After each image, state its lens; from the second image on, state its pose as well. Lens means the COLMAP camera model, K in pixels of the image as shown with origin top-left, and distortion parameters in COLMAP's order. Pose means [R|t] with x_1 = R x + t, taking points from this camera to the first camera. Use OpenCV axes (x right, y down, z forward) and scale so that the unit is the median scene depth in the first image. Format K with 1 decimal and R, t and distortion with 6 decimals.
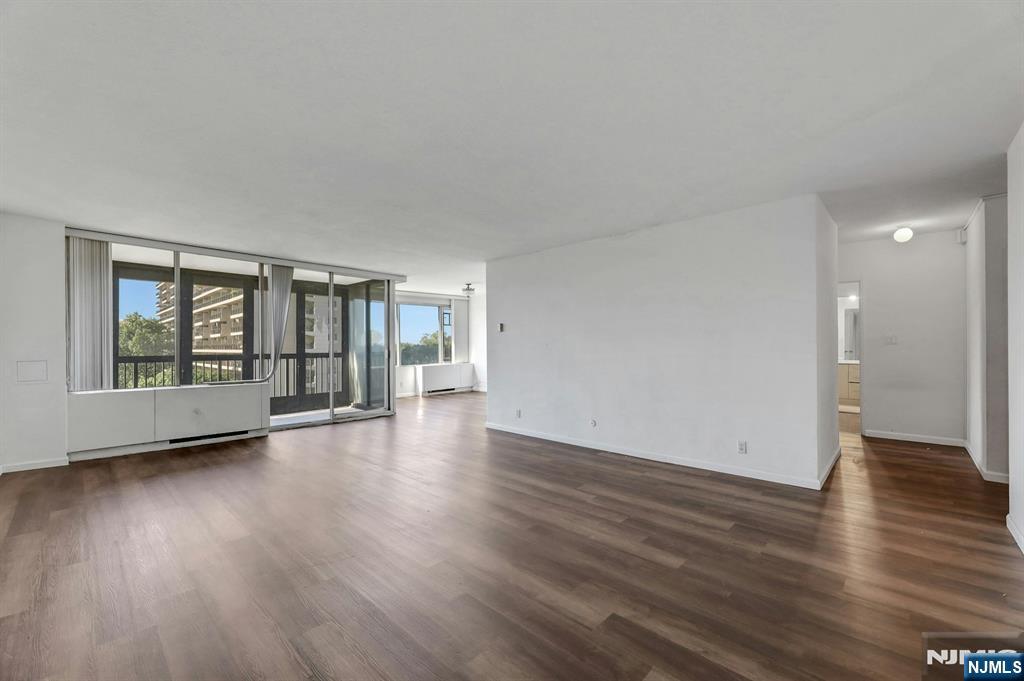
lens RADIAL K [[420.1, 0, 514.5], [0, 420.1, 342.0], [0, 0, 1]] dist [-0.000556, -0.000157]
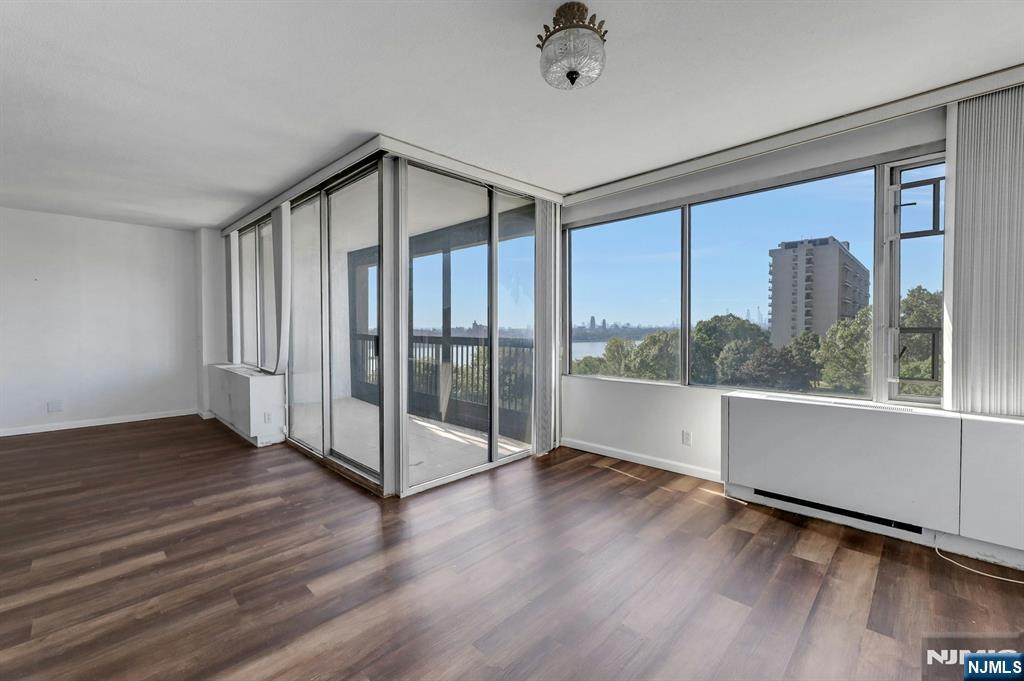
lens RADIAL K [[427.1, 0, 512.0], [0, 427.1, 340.5], [0, 0, 1]] dist [-0.000991, -0.000348]
pose [[-0.025434, 0.038167, -0.998948, 0.150396], [0.010113, 0.999230, 0.037920, 0.010163], [0.999625, -0.009138, -0.025801, 1.597234]]
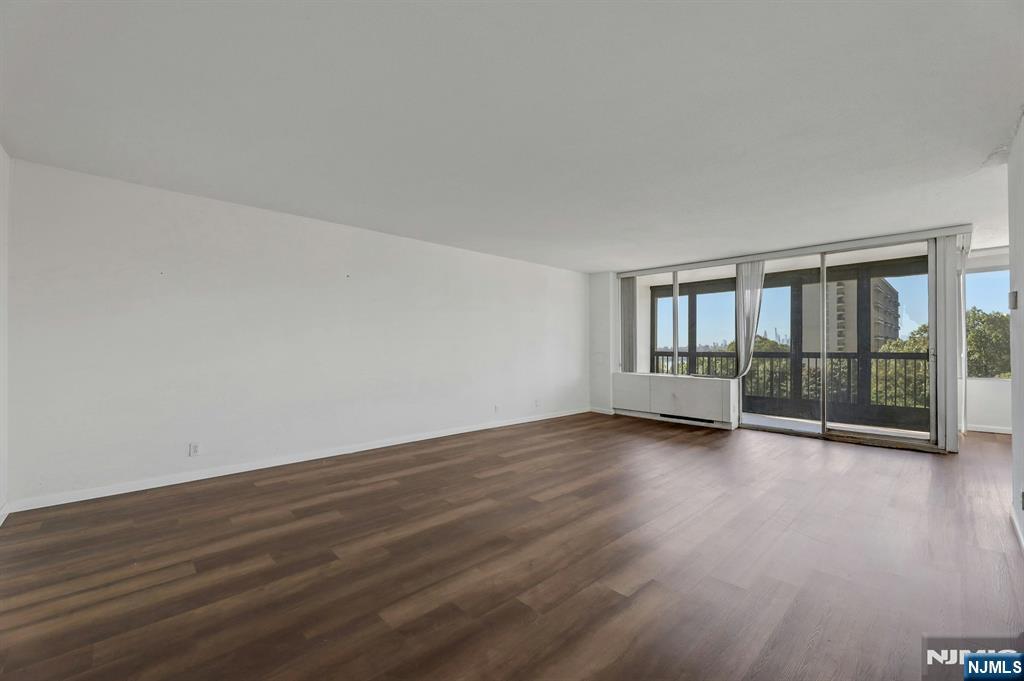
lens RADIAL K [[420.1, 0, 514.5], [0, 420.1, 342.0], [0, 0, 1]] dist [-0.000556, -0.000157]
pose [[-0.063662, -0.007360, -0.997944, 0.523378], [0.011435, 0.999902, -0.008104, 0.007457], [0.997906, -0.011927, -0.063572, 0.579368]]
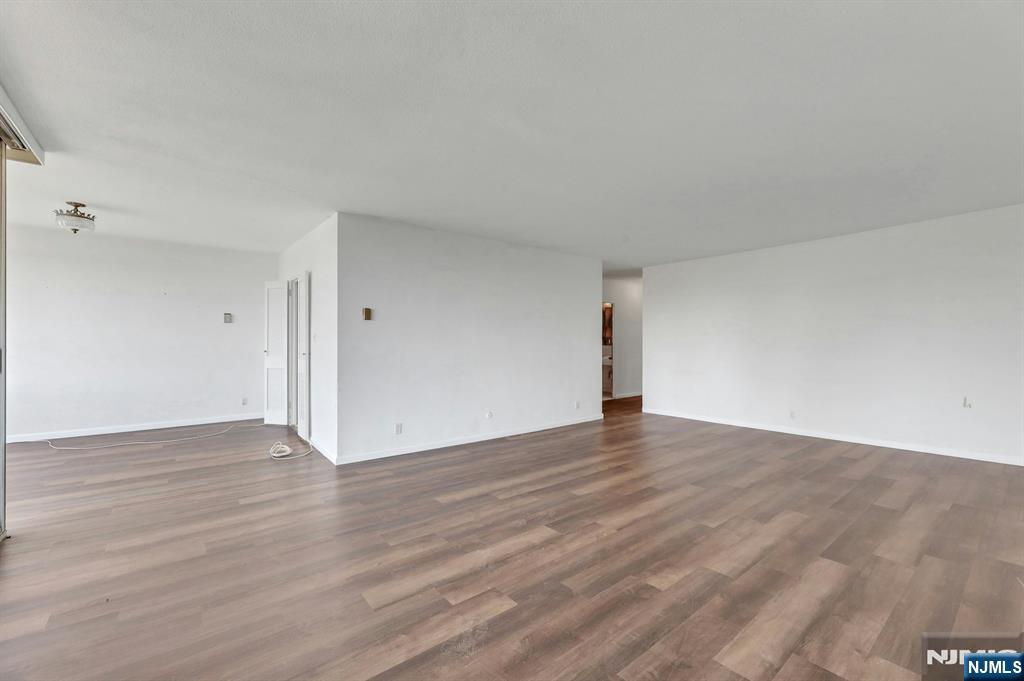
lens RADIAL K [[420.1, 0, 514.5], [0, 420.1, 342.0], [0, 0, 1]] dist [-0.000556, -0.000157]
pose [[0.141380, -0.000424, 0.989955, -0.802310], [-0.009150, 0.999957, 0.001735, 0.009326], [-0.989913, -0.009304, 0.141370, 0.760648]]
